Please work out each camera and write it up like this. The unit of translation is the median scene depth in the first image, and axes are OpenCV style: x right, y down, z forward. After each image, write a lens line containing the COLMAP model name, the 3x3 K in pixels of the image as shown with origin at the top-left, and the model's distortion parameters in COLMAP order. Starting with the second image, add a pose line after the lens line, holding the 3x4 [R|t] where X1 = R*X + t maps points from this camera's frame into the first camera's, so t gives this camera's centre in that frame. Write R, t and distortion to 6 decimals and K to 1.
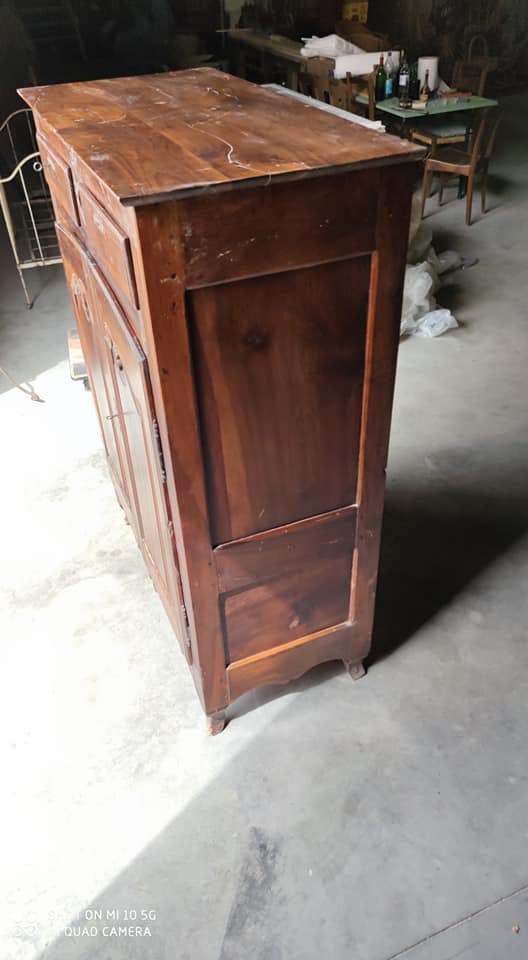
lens RADIAL K [[711.1, 0, 263.3], [0, 711.1, 478.4], [0, 0, 1]] dist [0.065680, -0.068314]
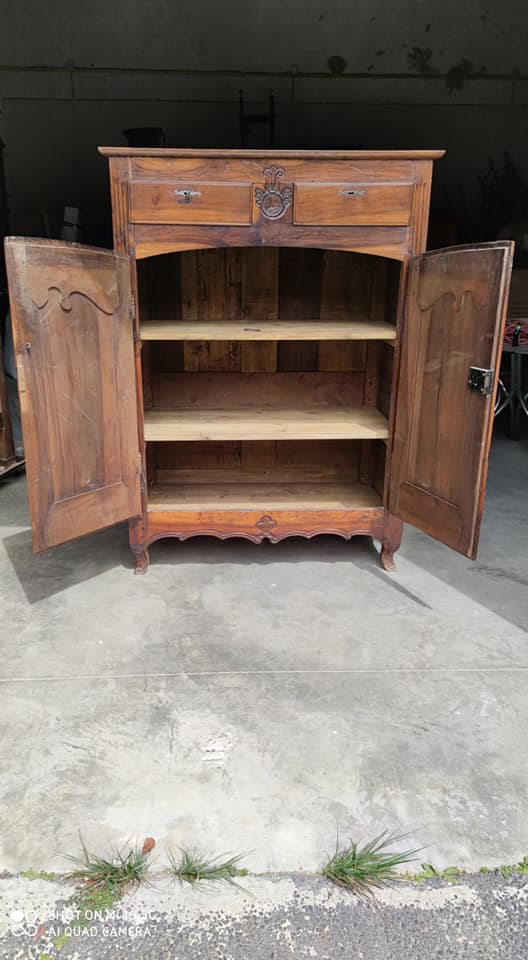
lens RADIAL K [[711.1, 0, 244.4], [0, 711.1, 489.6], [0, 0, 1]] dist [0.065680, -0.068314]
pose [[0.345275, -0.280867, 0.895488, -1.475844], [0.569133, 0.821359, 0.038175, 0.014495], [-0.746239, 0.496471, 0.443445, 0.578502]]
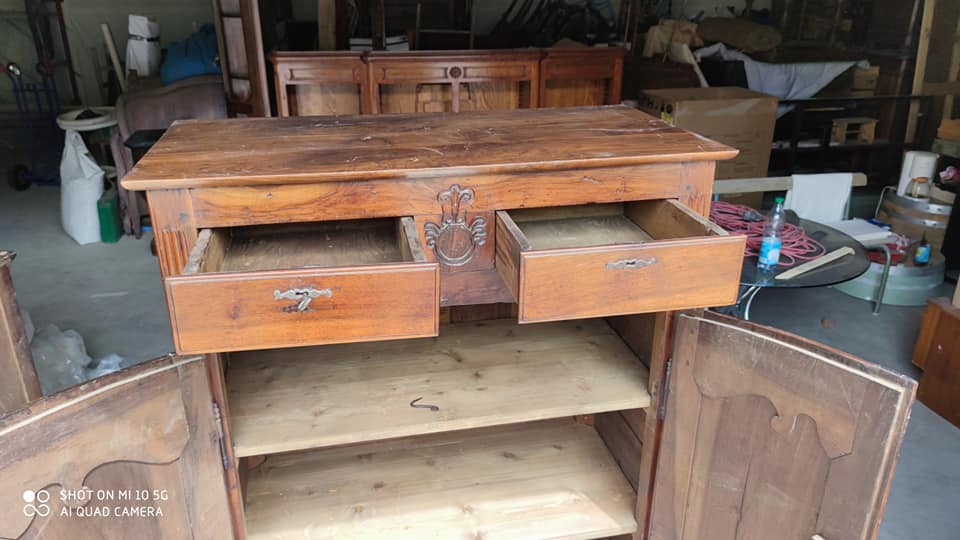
lens RADIAL K [[715.2, 0, 472.0], [0, 715.2, 278.2], [0, 0, 1]] dist [0.034300, -0.013362]
pose [[0.195103, -0.359010, 0.912714, -0.869116], [0.601884, 0.778586, 0.177593, -0.406964], [-0.774384, 0.514699, 0.367987, 0.589062]]
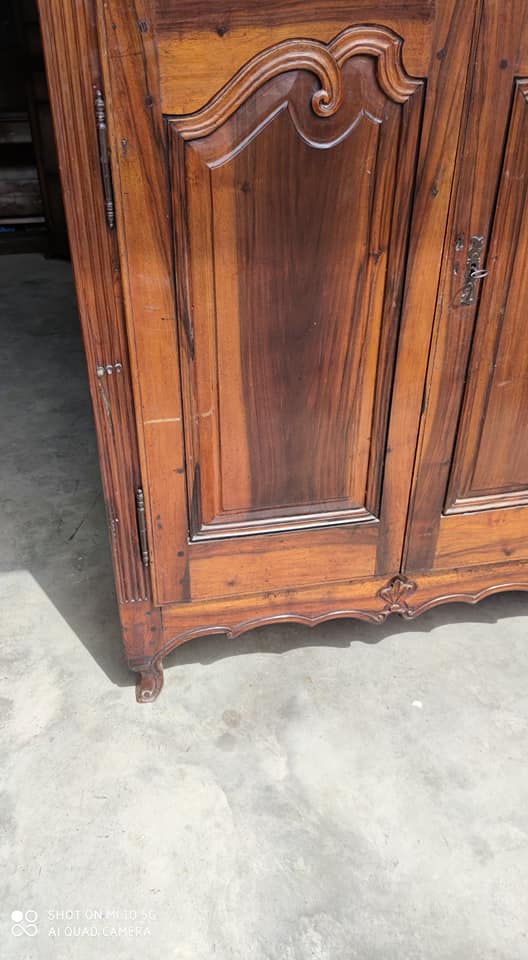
lens RADIAL K [[711.1, 0, 250.7], [0, 711.1, 489.9], [0, 0, 1]] dist [0.065680, -0.068314]
pose [[0.203945, -0.486855, 0.849340, -0.790348], [0.607739, 0.743123, 0.280038, -0.217535], [-0.767502, 0.459065, 0.447437, 0.960363]]
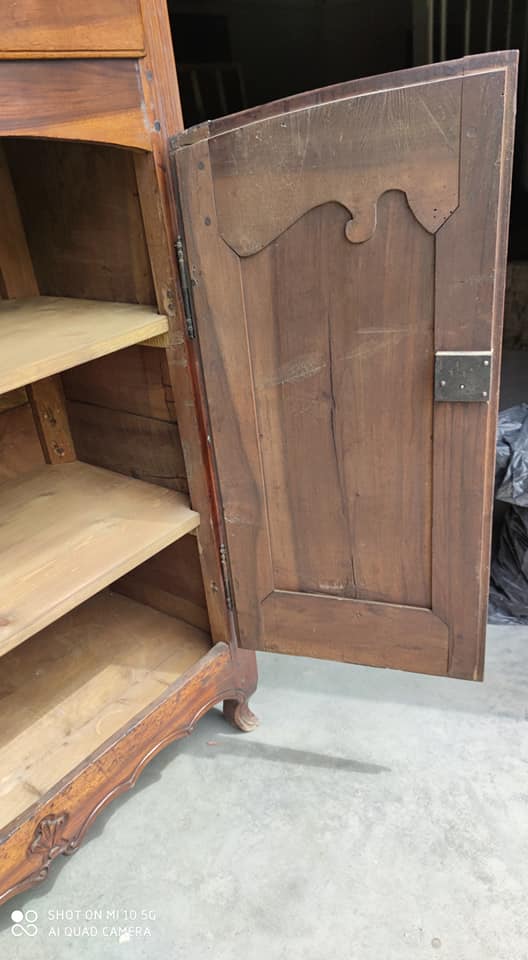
lens RADIAL K [[711.1, 0, 254.6], [0, 711.1, 484.6], [0, 0, 1]] dist [0.065680, -0.068314]
pose [[-0.463356, -0.332624, 0.821378, -0.675130], [0.634757, 0.522203, 0.569550, -0.237653], [-0.618373, 0.785280, -0.030830, 0.897613]]
